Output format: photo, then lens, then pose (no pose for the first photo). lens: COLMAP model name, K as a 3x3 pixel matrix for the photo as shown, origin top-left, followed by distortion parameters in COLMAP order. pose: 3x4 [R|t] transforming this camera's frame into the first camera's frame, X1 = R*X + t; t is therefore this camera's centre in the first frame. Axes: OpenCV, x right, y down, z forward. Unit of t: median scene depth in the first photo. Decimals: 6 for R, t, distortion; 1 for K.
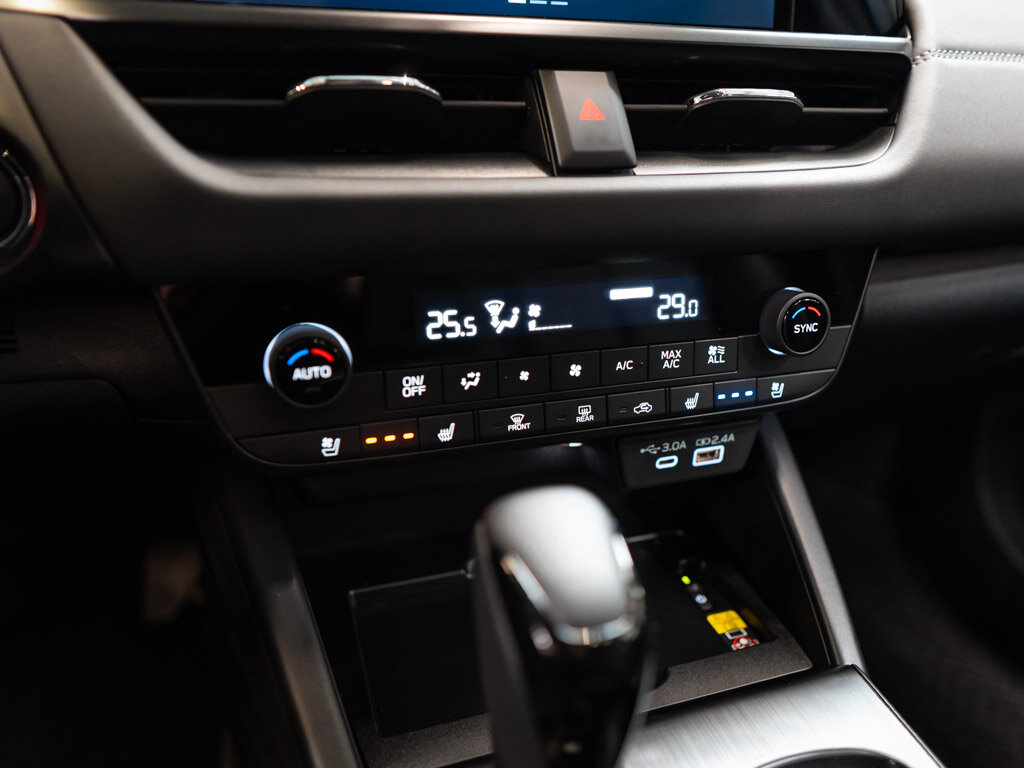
lens RADIAL K [[828.1, 0, 562.2], [0, 828.1, 385.1], [0, 0, 1]] dist [-0.003959, -0.001475]
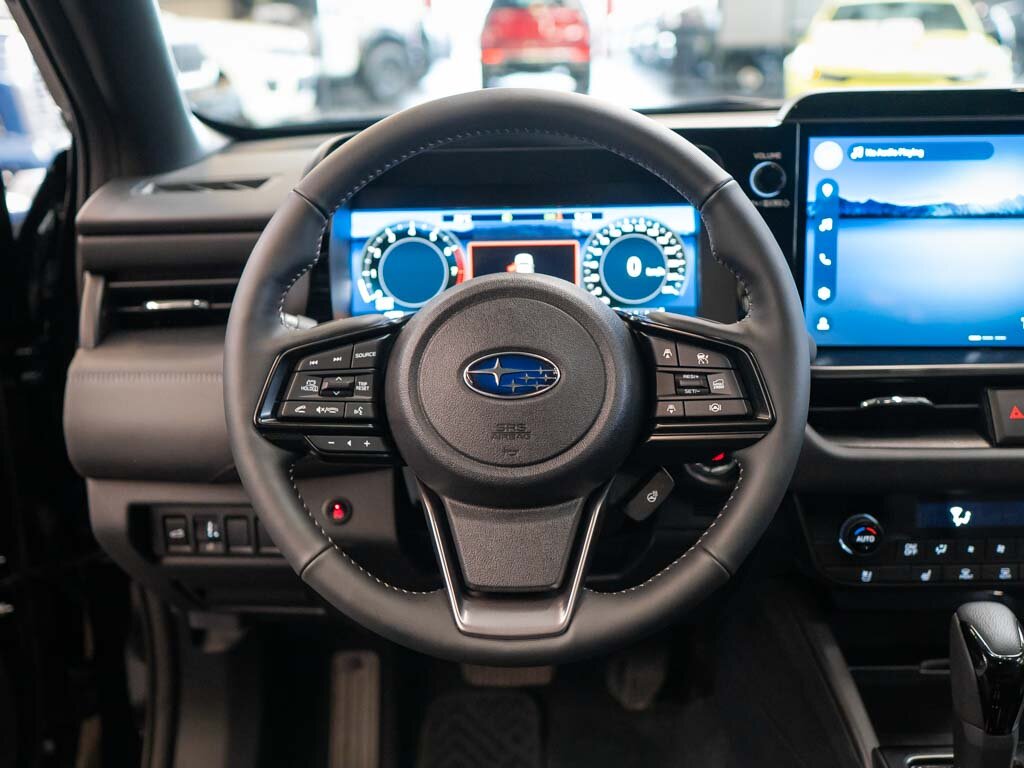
lens RADIAL K [[1159.1, 0, 512.0], [0, 1159.1, 384.0], [0, 0, 1]] dist [-0.002315, -0.009021]
pose [[0.928108, 0.043505, -0.369760, -0.056435], [-0.089782, 0.989993, -0.108874, -0.002674], [0.361324, 0.134245, 0.922726, -1.810842]]
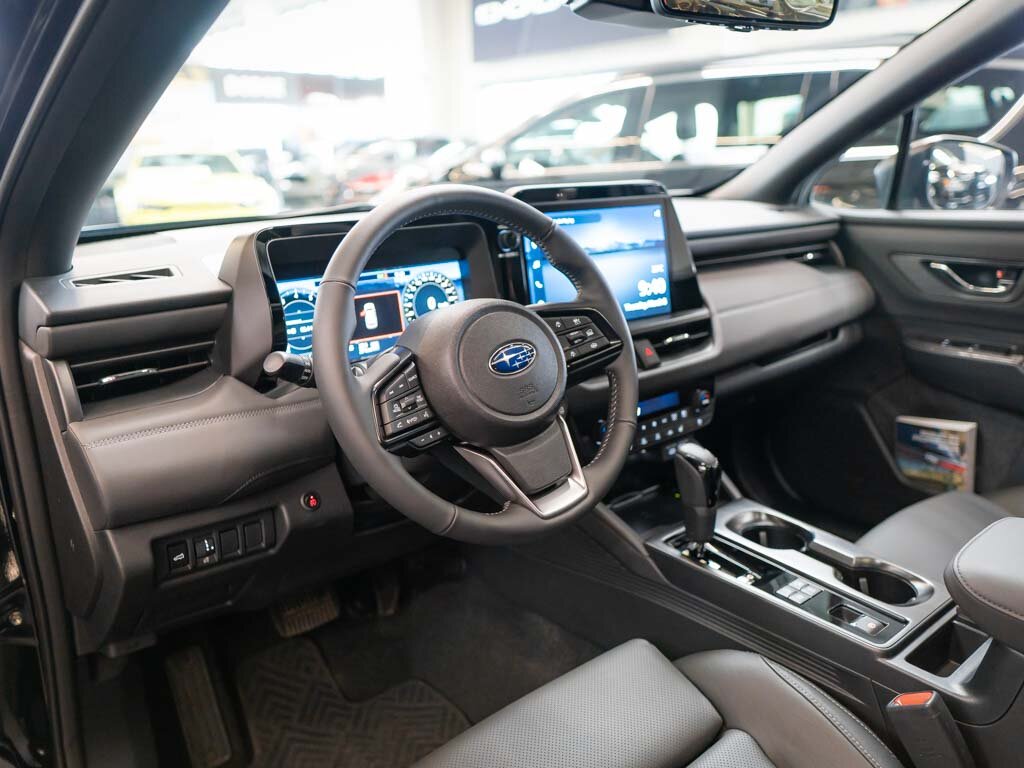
lens RADIAL K [[819.5, 0, 512.0], [0, 819.5, 384.0], [0, 0, 1]] dist [-0.002566, -0.000068]
pose [[0.942348, -0.155405, 0.296361, -1.542990], [0.197175, 0.973419, -0.116525, 0.101543], [-0.270374, 0.168242, 0.947941, -2.115913]]
